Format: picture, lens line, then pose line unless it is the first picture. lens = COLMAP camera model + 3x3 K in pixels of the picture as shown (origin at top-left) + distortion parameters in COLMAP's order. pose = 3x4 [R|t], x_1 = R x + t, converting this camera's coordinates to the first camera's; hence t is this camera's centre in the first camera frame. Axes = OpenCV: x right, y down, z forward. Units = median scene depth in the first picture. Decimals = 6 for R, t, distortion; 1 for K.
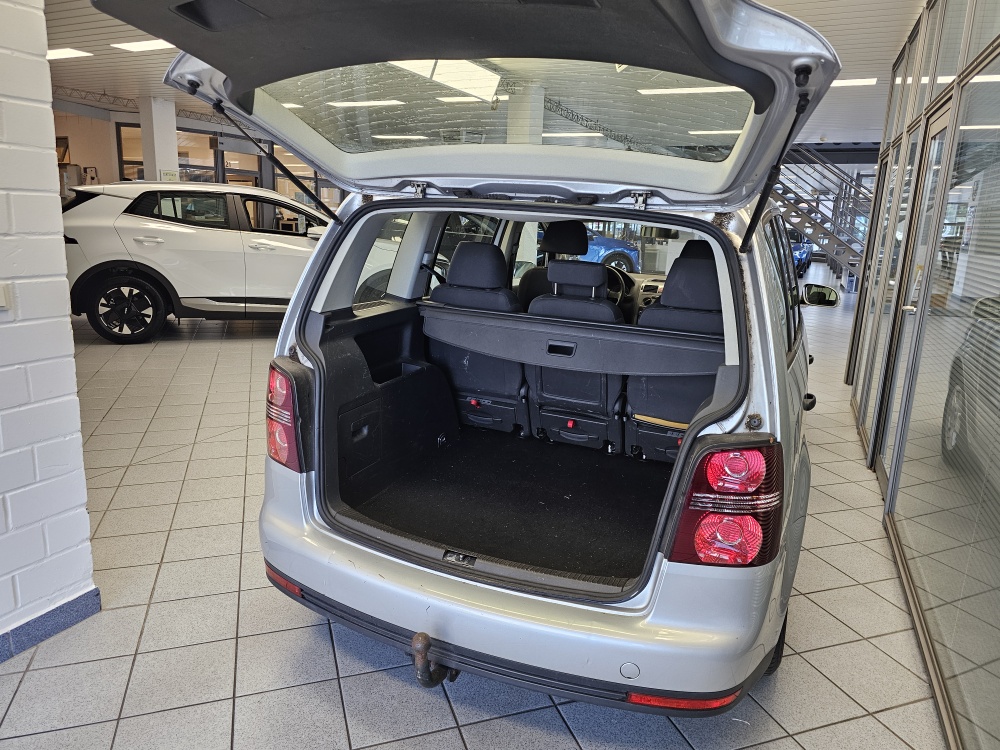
lens RADIAL K [[680.1, 0, 494.9], [0, 680.1, 363.4], [0, 0, 1]] dist [0.048020, -0.063730]
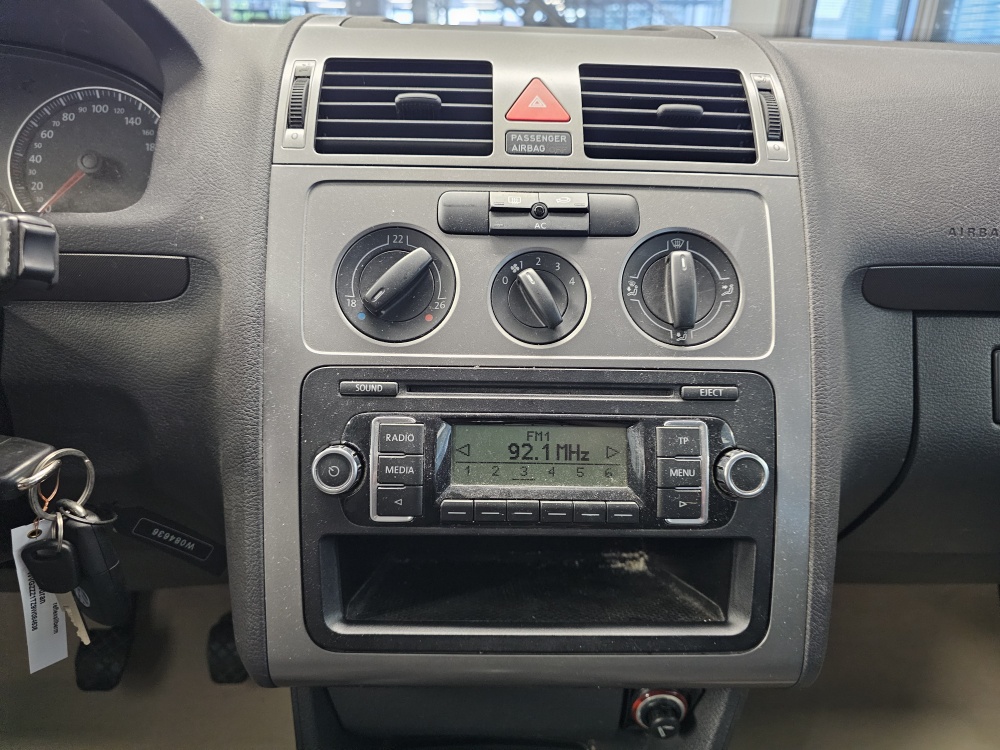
lens RADIAL K [[687.6, 0, 496.3], [0, 687.6, 361.6], [0, 0, 1]] dist [0.037705, -0.068145]
pose [[0.900845, -0.196117, 0.387319, 0.054407], [0.108775, 0.965656, 0.235960, -0.026804], [-0.420292, -0.170433, 0.891239, 0.249600]]
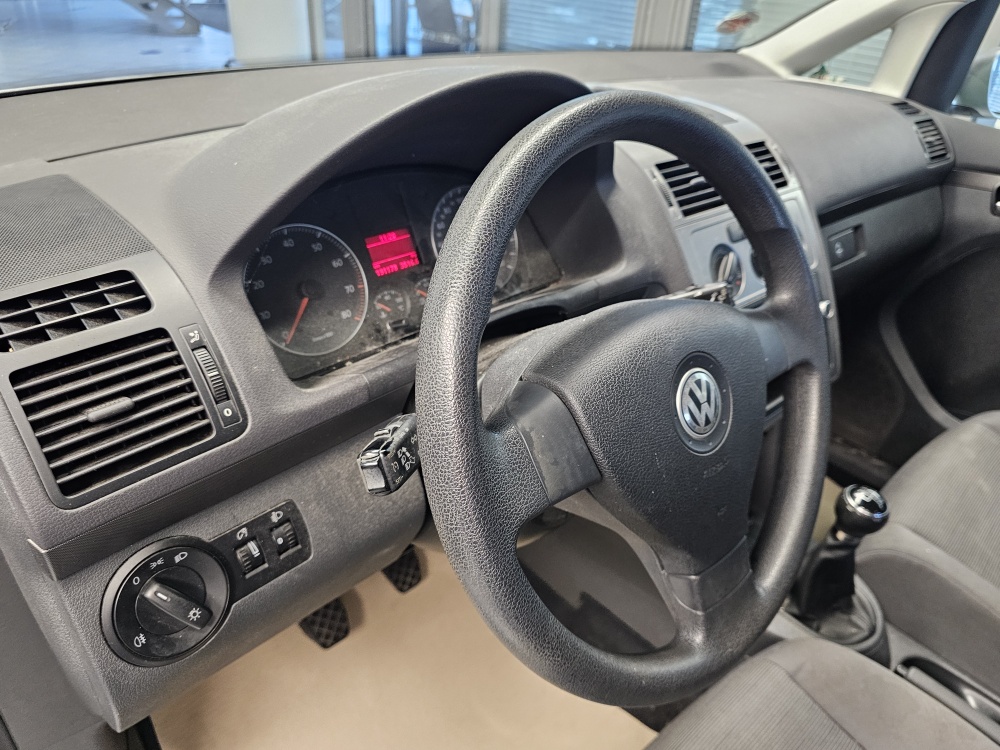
lens RADIAL K [[702.6, 0, 522.8], [0, 702.6, 361.7], [0, 0, 1]] dist [-0.000572, 0.000177]
pose [[0.393727, -0.487846, 0.779093, 0.015066], [0.149246, 0.870232, 0.469491, -0.043363], [-0.907031, -0.068575, 0.415443, 0.262487]]
